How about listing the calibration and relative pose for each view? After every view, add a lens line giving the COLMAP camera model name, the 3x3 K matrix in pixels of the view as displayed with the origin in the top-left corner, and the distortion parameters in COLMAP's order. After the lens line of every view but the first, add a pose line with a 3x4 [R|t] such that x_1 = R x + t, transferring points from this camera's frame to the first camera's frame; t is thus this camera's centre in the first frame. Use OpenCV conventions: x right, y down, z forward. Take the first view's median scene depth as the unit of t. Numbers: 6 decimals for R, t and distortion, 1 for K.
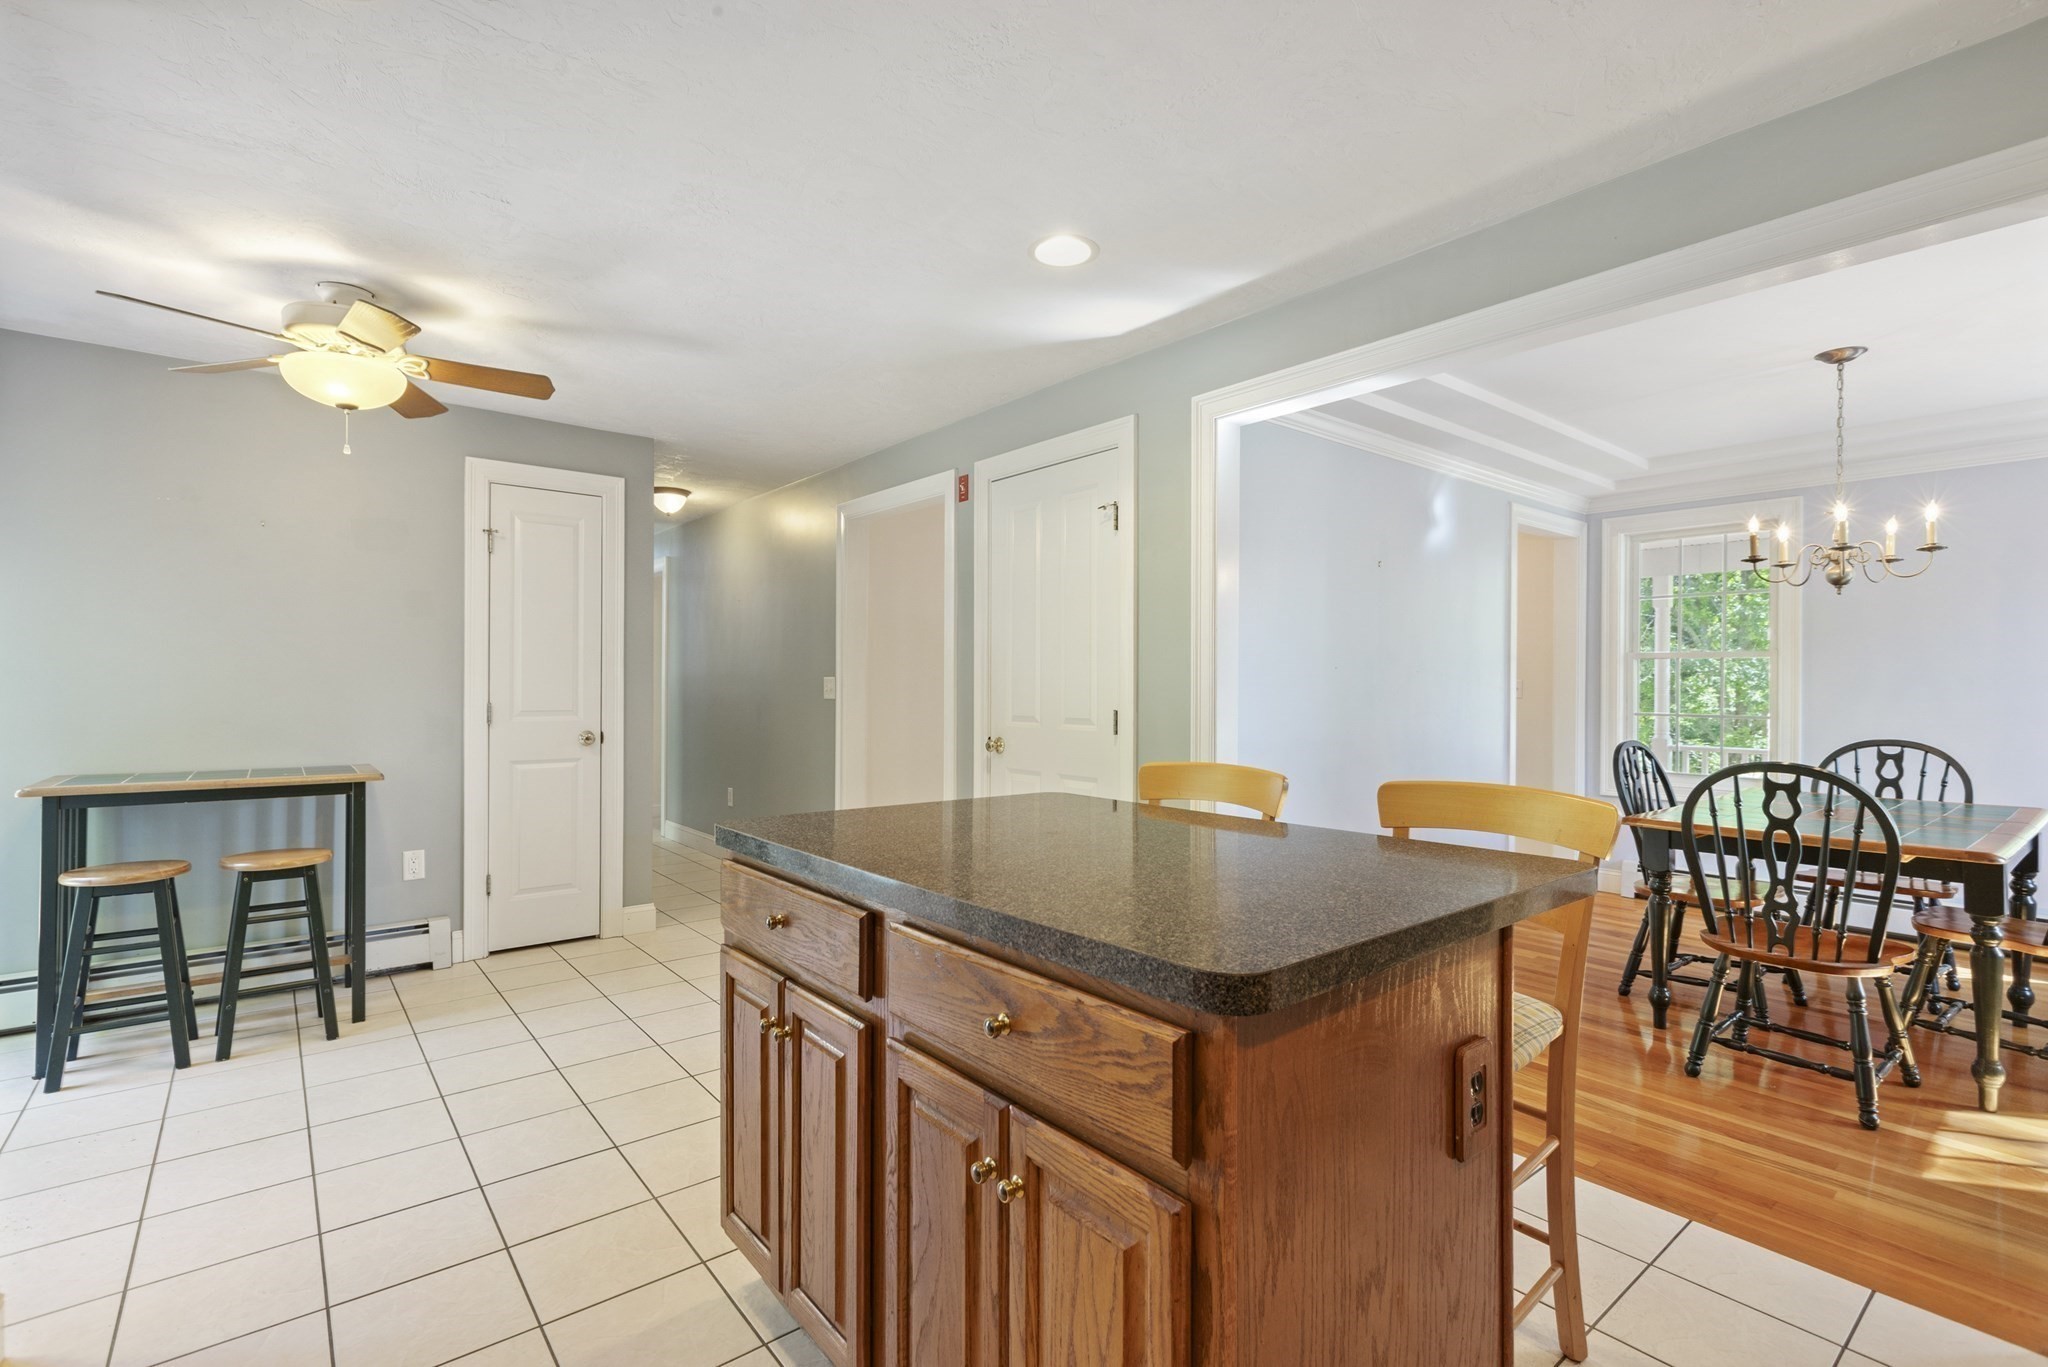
lens RADIAL K [[928.9, 0, 1023.1], [0, 928.9, 683.5], [0, 0, 1]] dist [-0.009852, -0.001916]
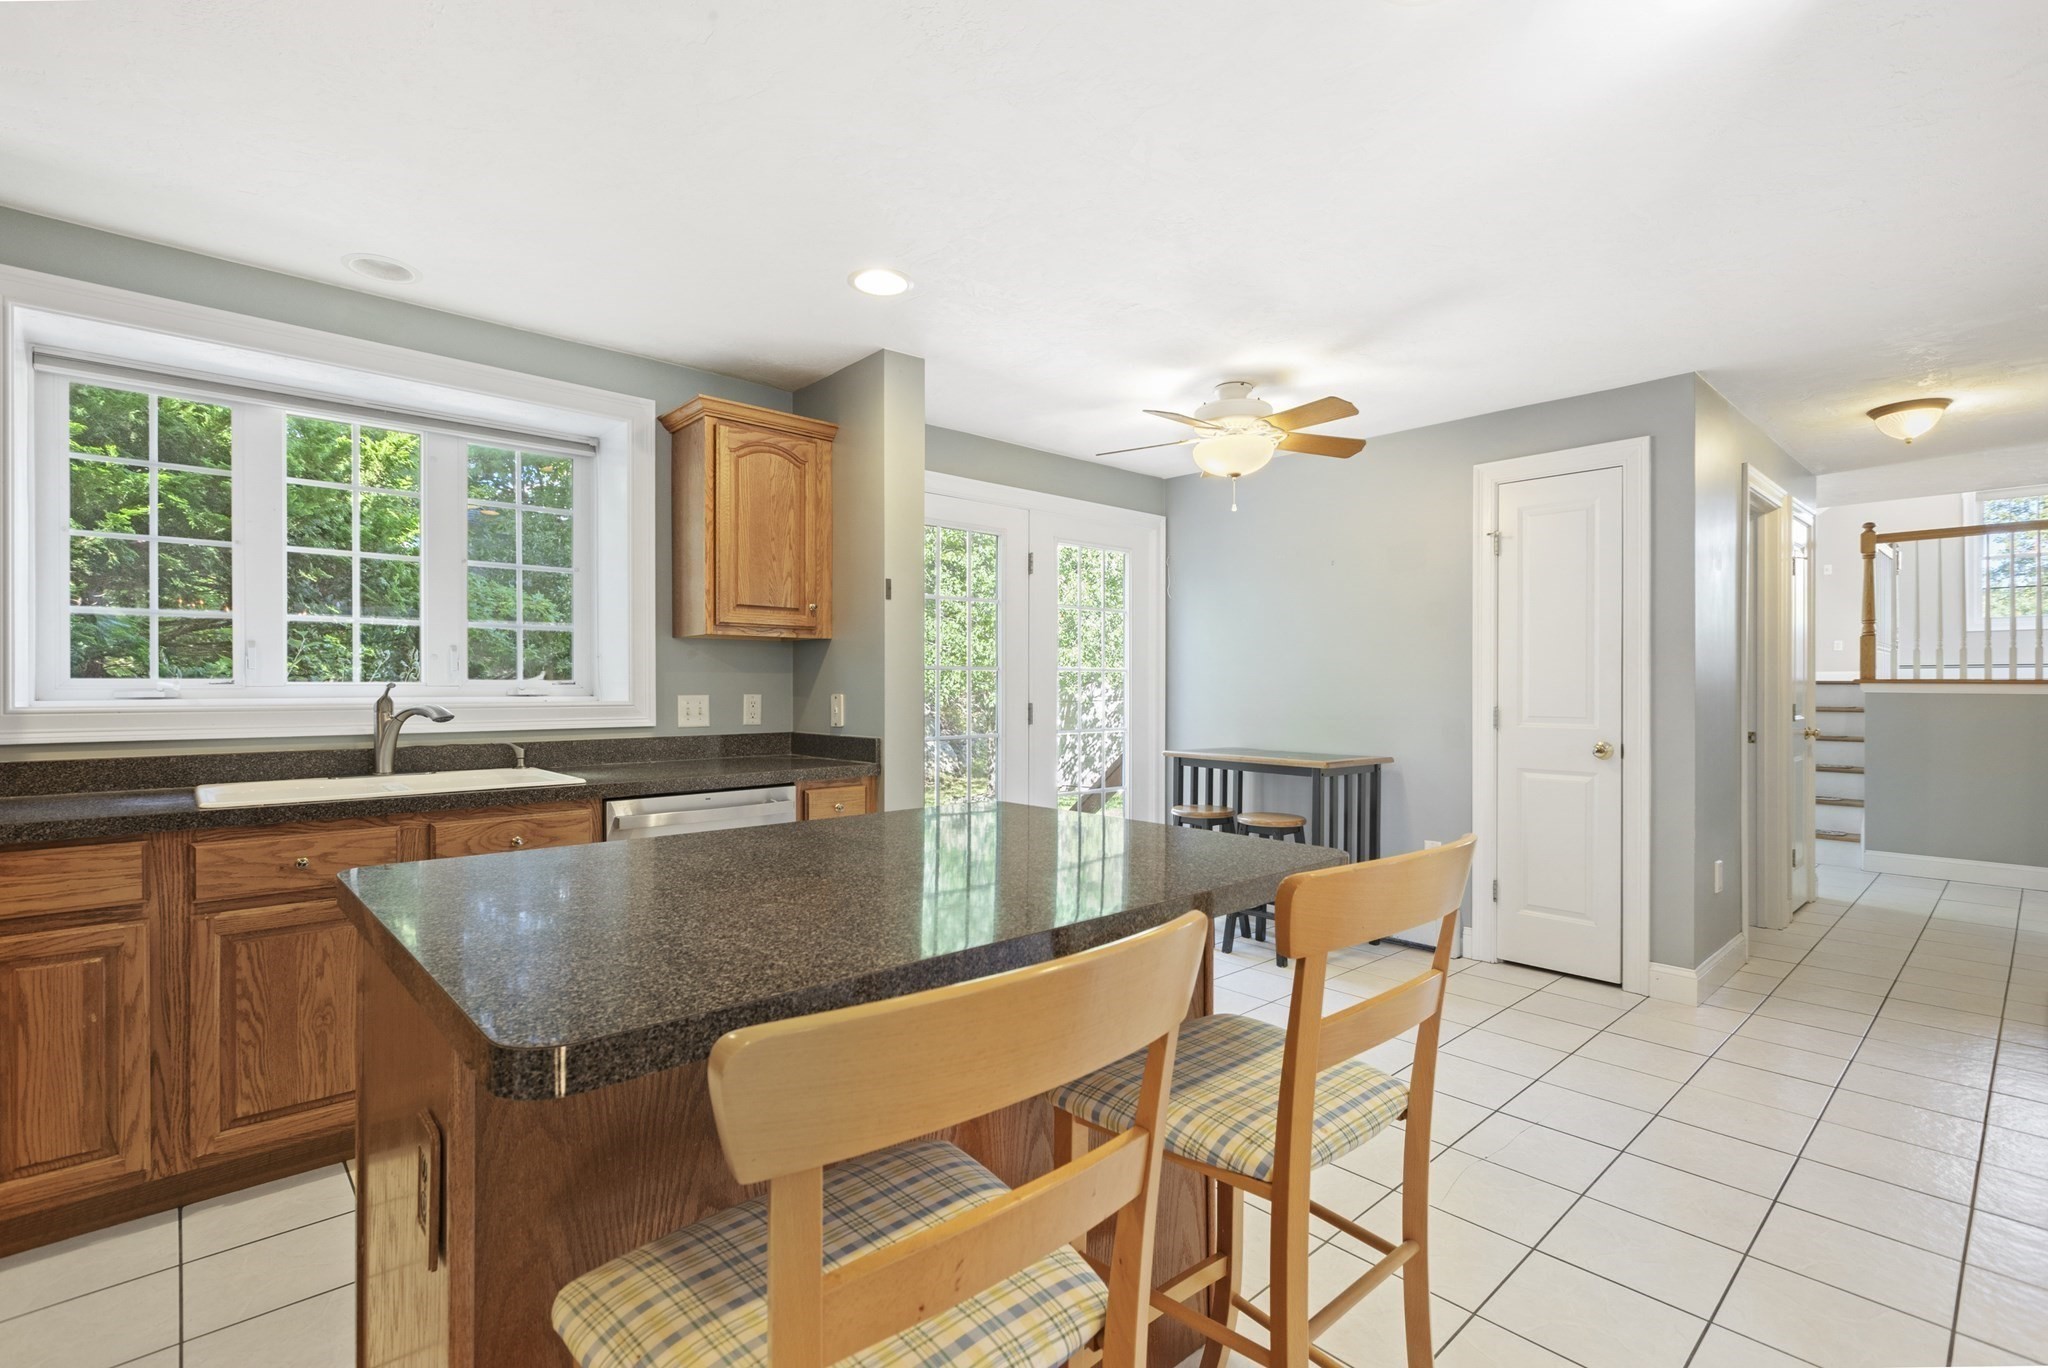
lens RADIAL K [[928.9, 0, 1021.5], [0, 928.9, 684.1], [0, 0, 1]] dist [-0.009852, -0.001916]
pose [[0.046370, -0.001405, -0.998923, 0.370487], [-0.000795, 0.999999, -0.001443, -0.001460], [0.998924, 0.000861, 0.046369, 0.420346]]
